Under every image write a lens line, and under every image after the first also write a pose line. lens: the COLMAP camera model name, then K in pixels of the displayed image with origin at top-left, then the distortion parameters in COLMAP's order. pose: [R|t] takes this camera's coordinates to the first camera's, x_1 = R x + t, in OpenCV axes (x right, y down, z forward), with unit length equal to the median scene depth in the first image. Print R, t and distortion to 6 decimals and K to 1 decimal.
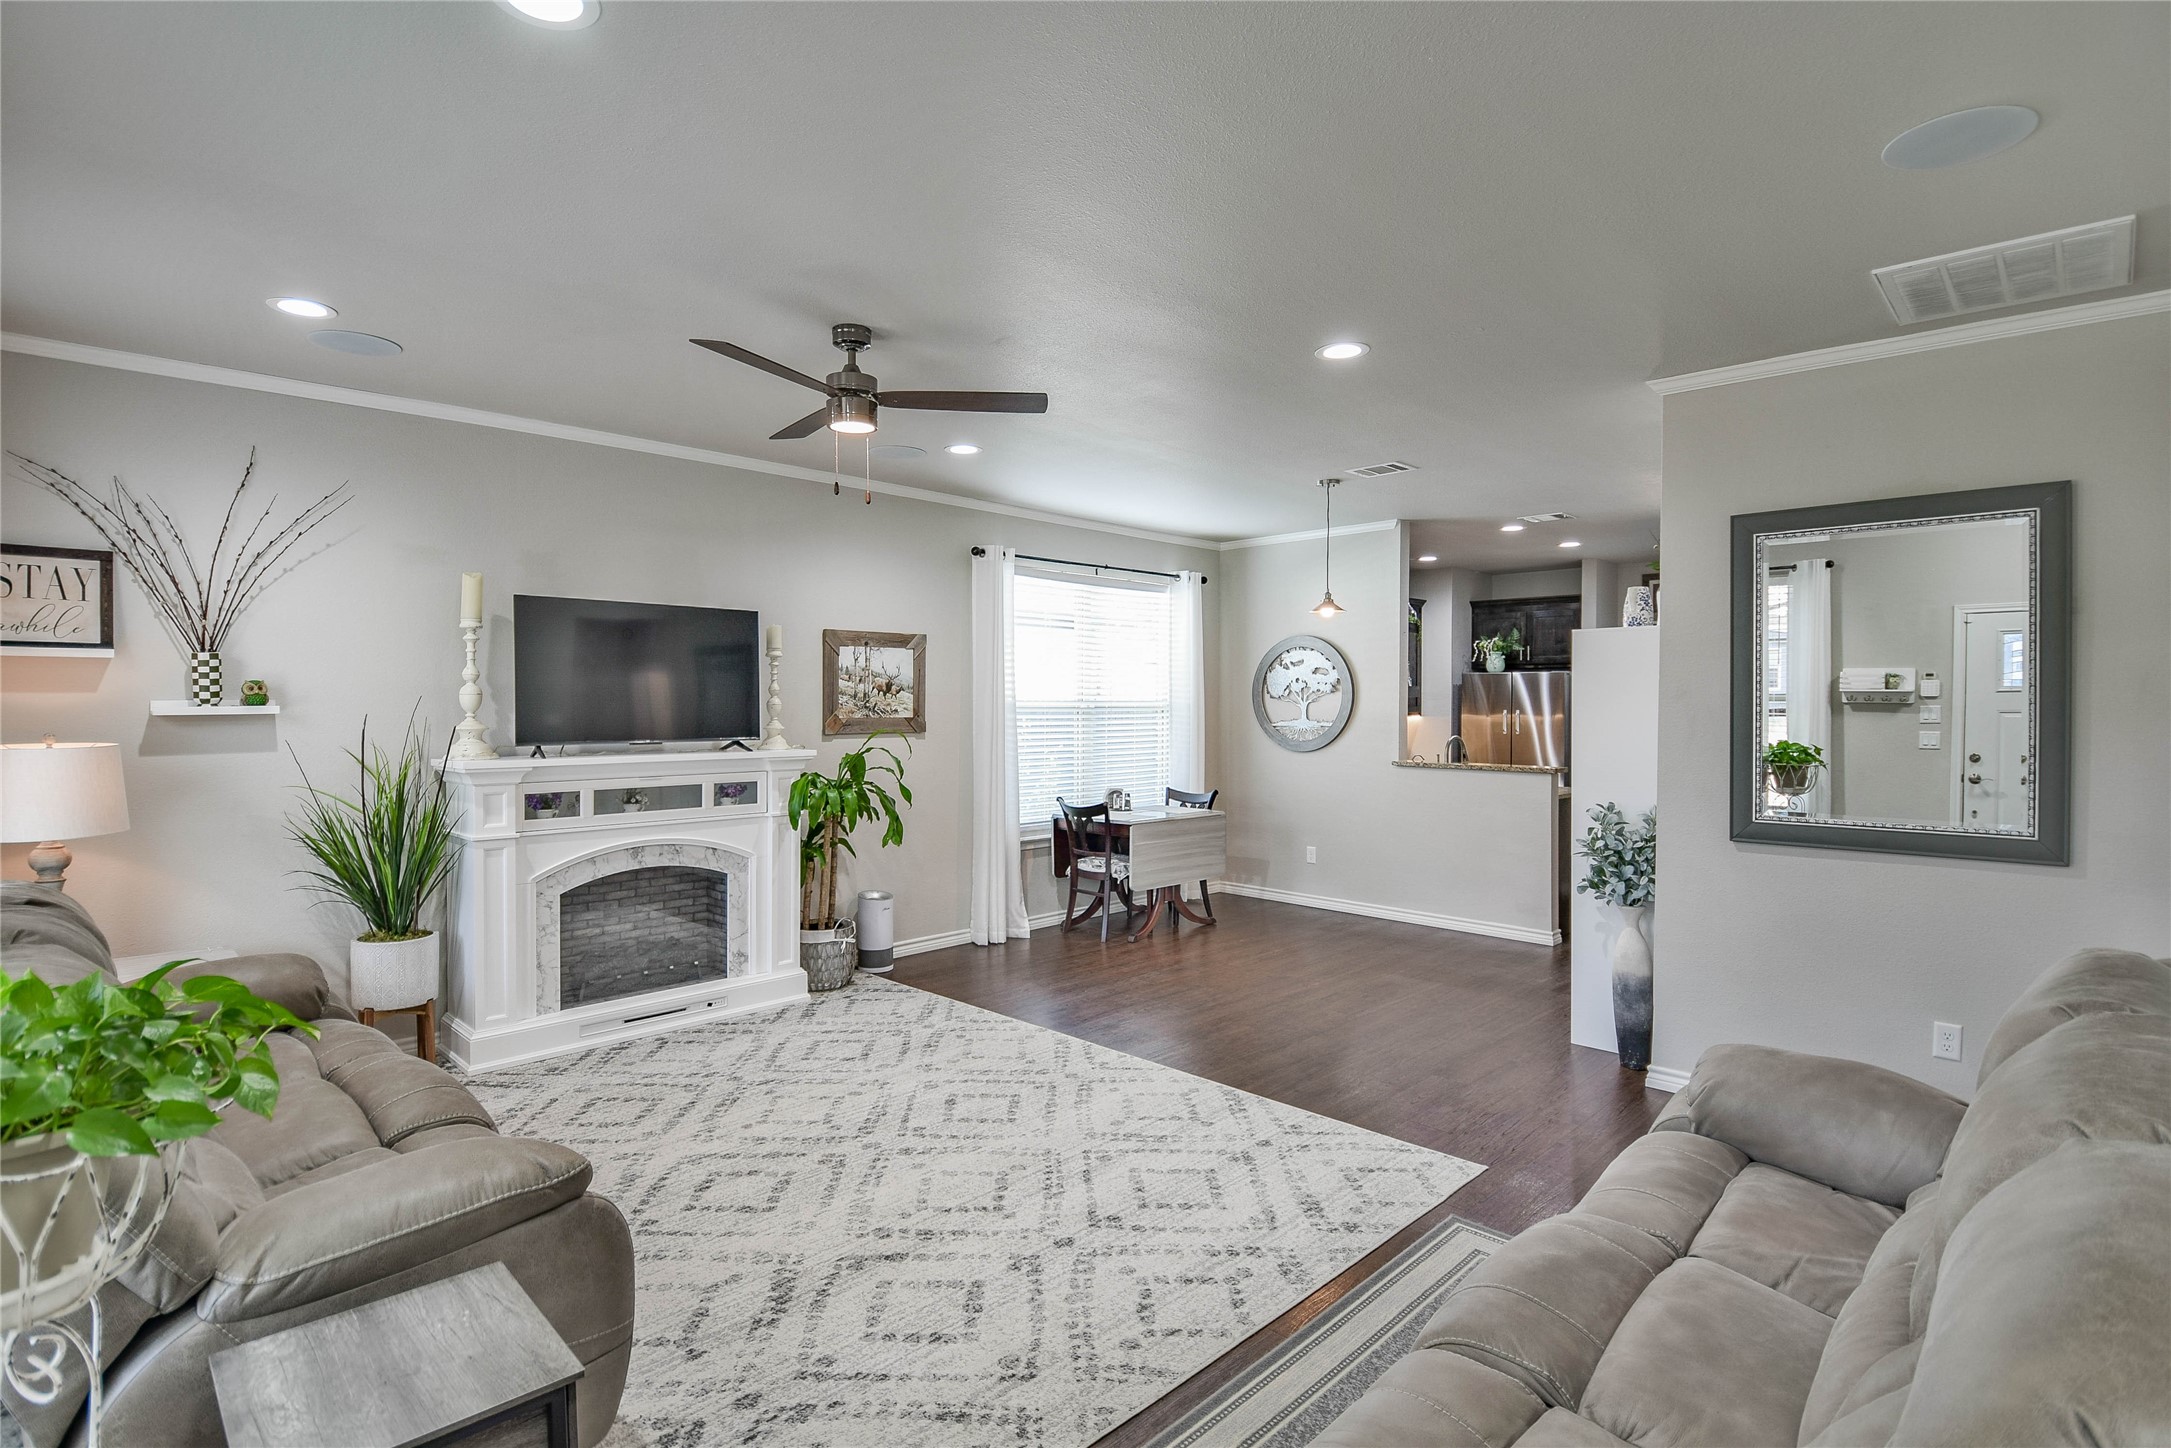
lens RADIAL K [[1067.5, 0, 1078.7], [0, 1067.5, 725.5], [0, 0, 1]] dist [0.018213, -0.029181]
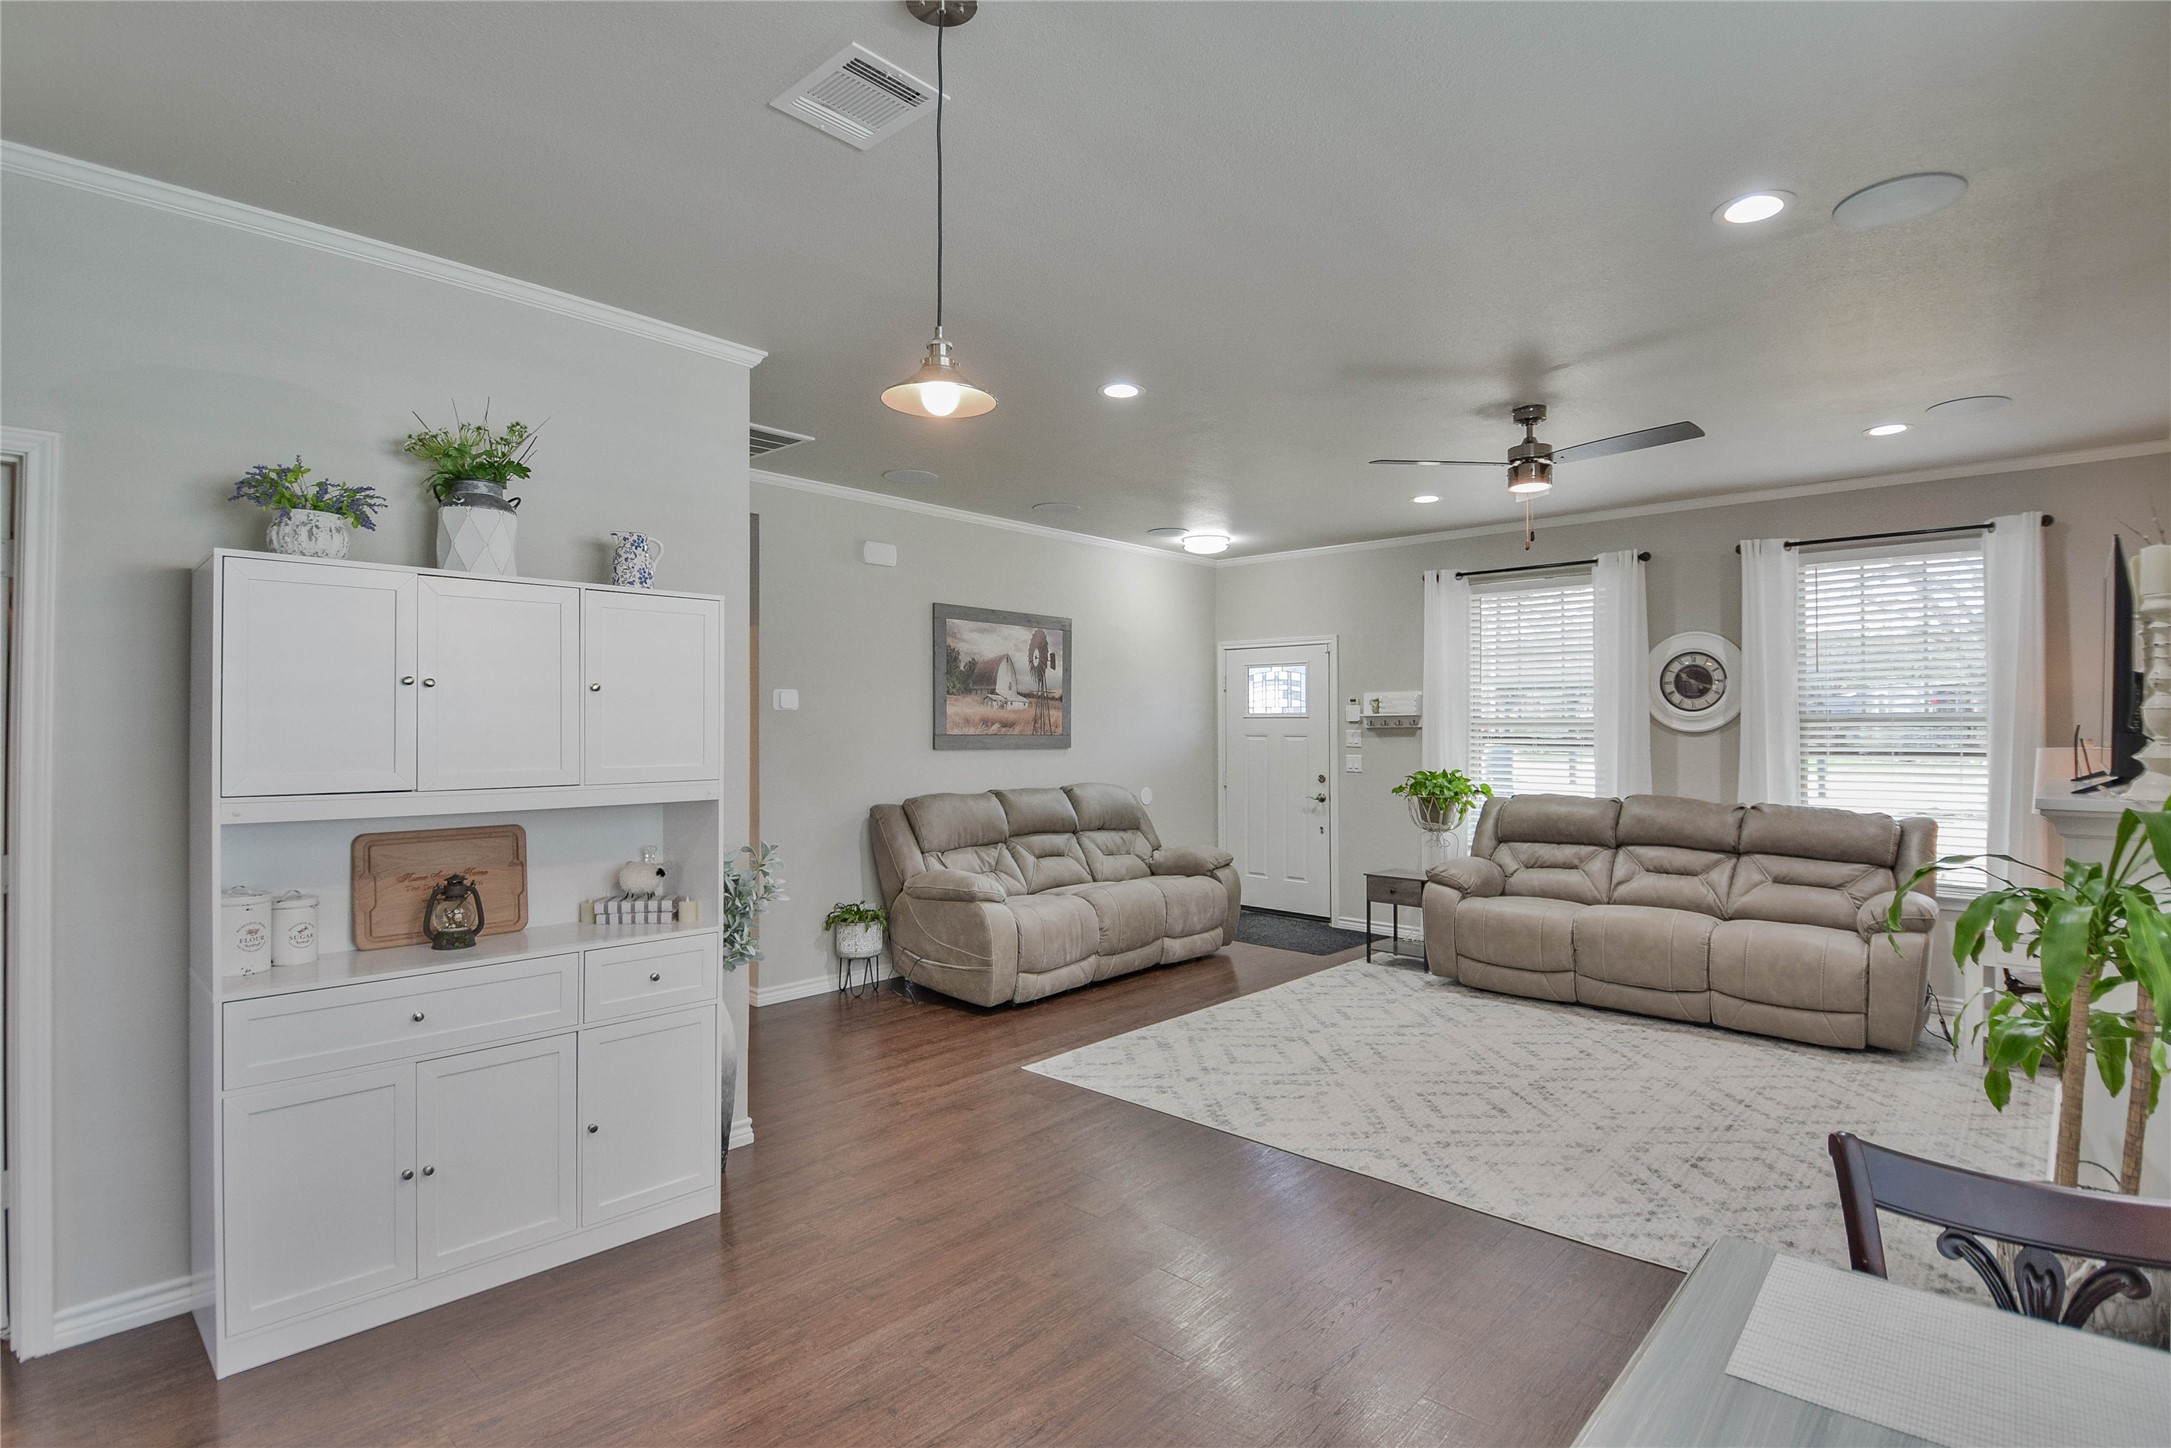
lens RADIAL K [[1067.5, 0, 1068.8], [0, 1067.5, 709.0], [0, 0, 1]] dist [0.018213, -0.029181]
pose [[-0.999818, -0.003007, -0.018858, 0.302583], [-0.003108, 0.999981, 0.005362, -0.027823], [0.018841, 0.005420, -0.999808, 1.986264]]
